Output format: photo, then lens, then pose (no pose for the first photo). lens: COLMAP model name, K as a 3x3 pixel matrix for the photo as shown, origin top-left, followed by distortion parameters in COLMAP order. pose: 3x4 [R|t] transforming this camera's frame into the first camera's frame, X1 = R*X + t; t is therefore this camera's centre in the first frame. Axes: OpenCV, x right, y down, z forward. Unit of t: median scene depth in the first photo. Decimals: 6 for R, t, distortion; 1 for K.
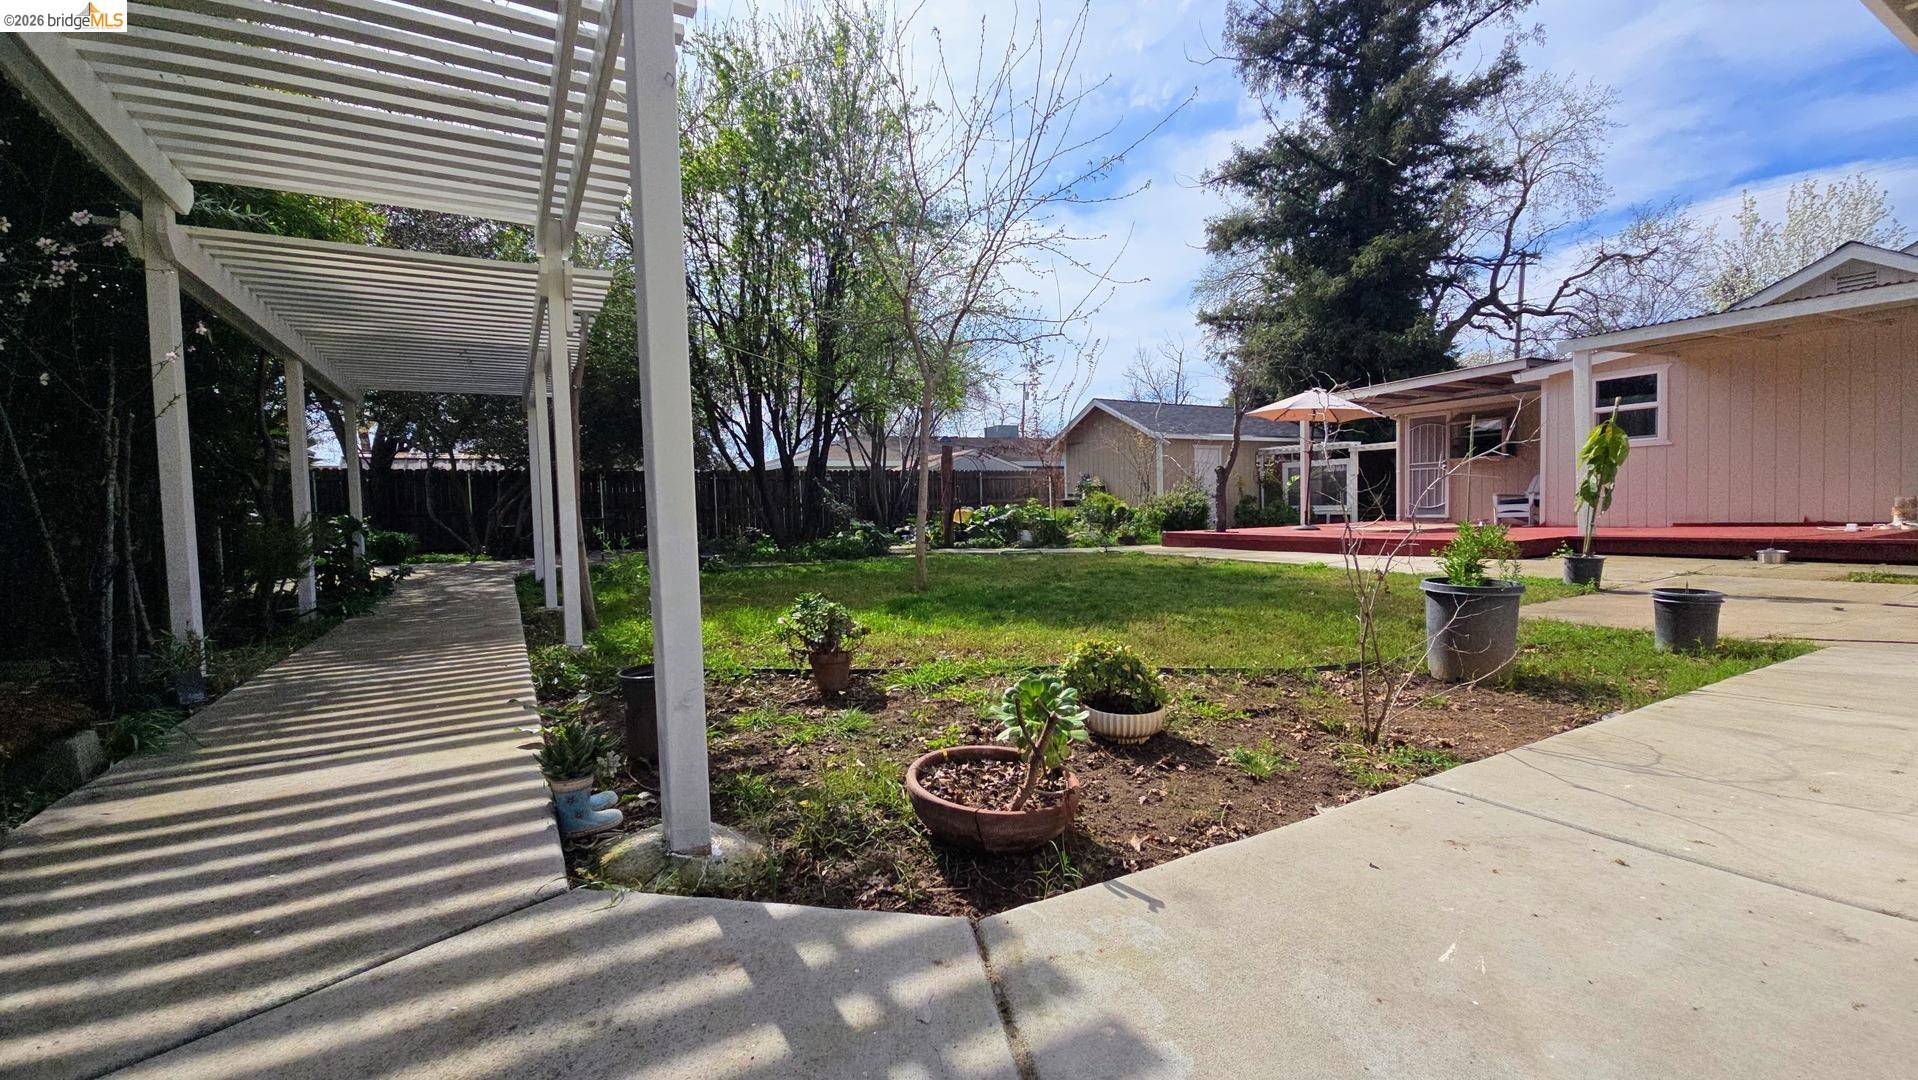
lens RADIAL K [[804.3, 0, 968.2], [0, 804.3, 543.7], [0, 0, 1]] dist [0.003655, 0.000217]
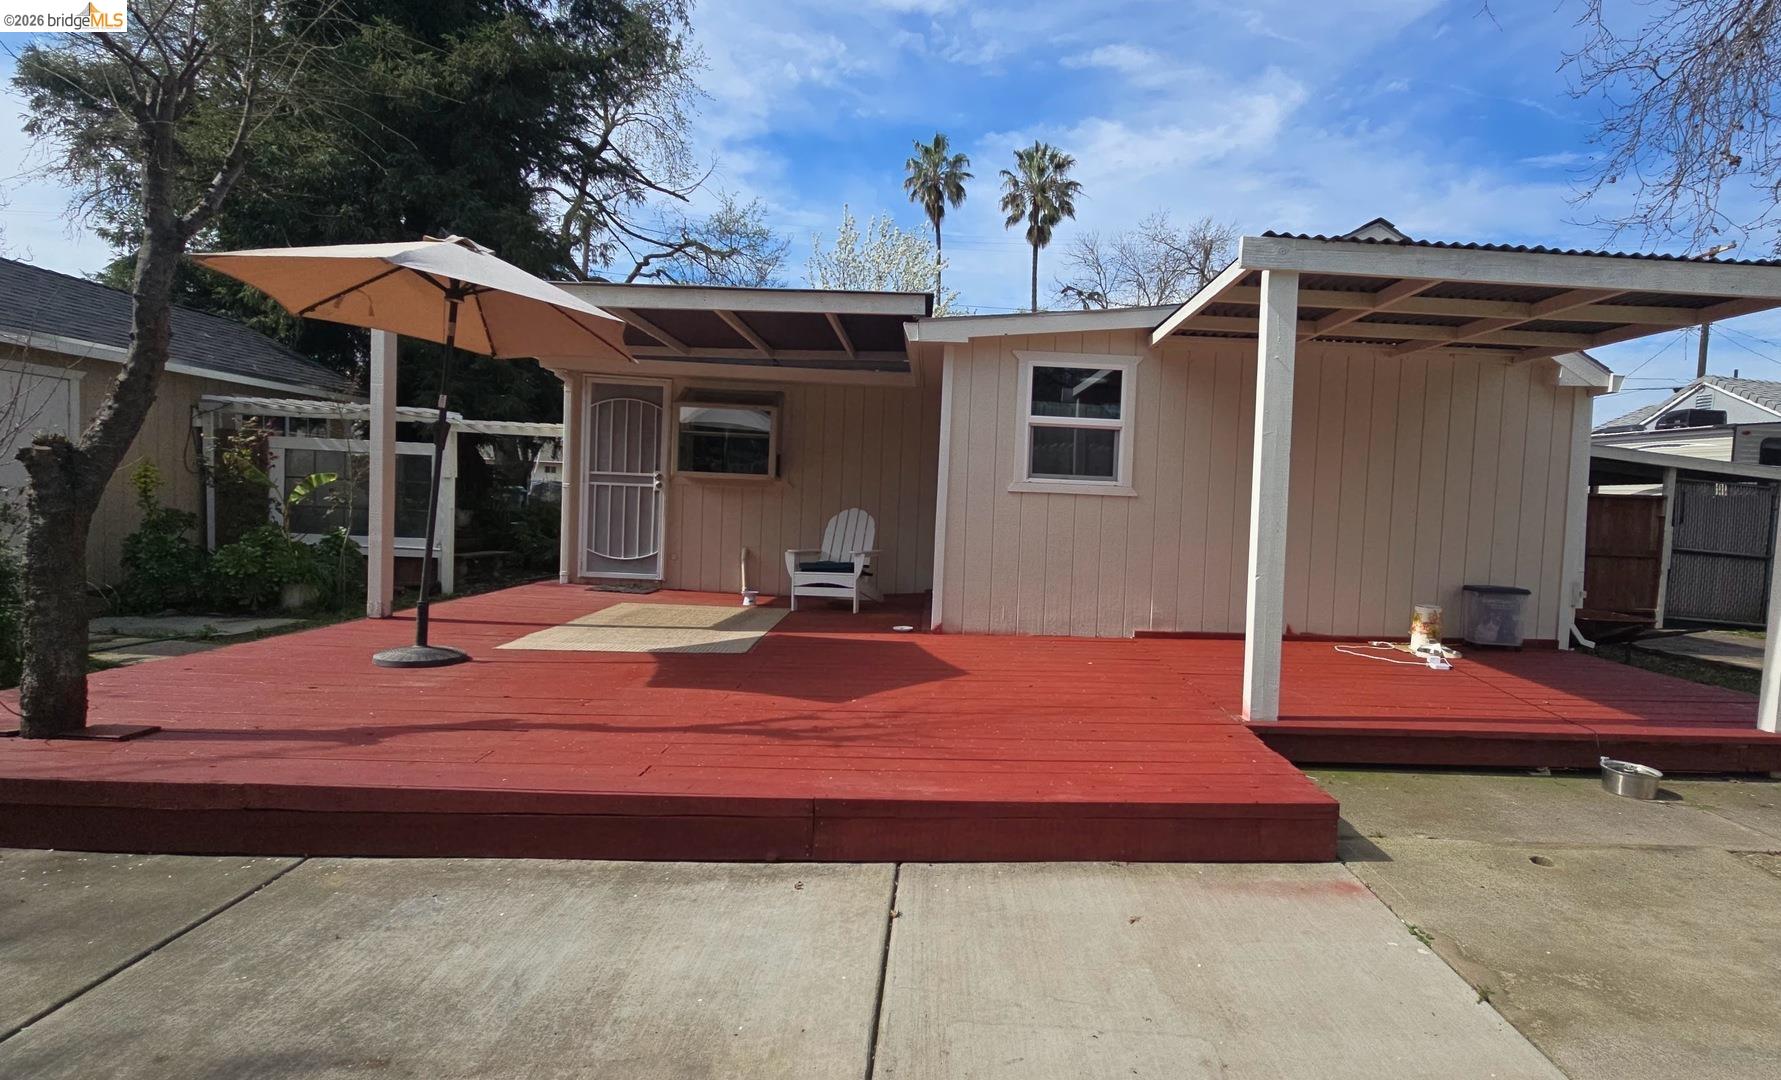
lens RADIAL K [[771.0, 0, 893.5], [0, 771.0, 529.0], [0, 0, 1]] dist [0.001624, 0.000053]
pose [[0.443453, 0.005957, 0.896278, 0.198243], [-0.013975, 0.999902, 0.000269, -0.065646], [-0.896189, -0.012645, 0.443493, 0.612906]]
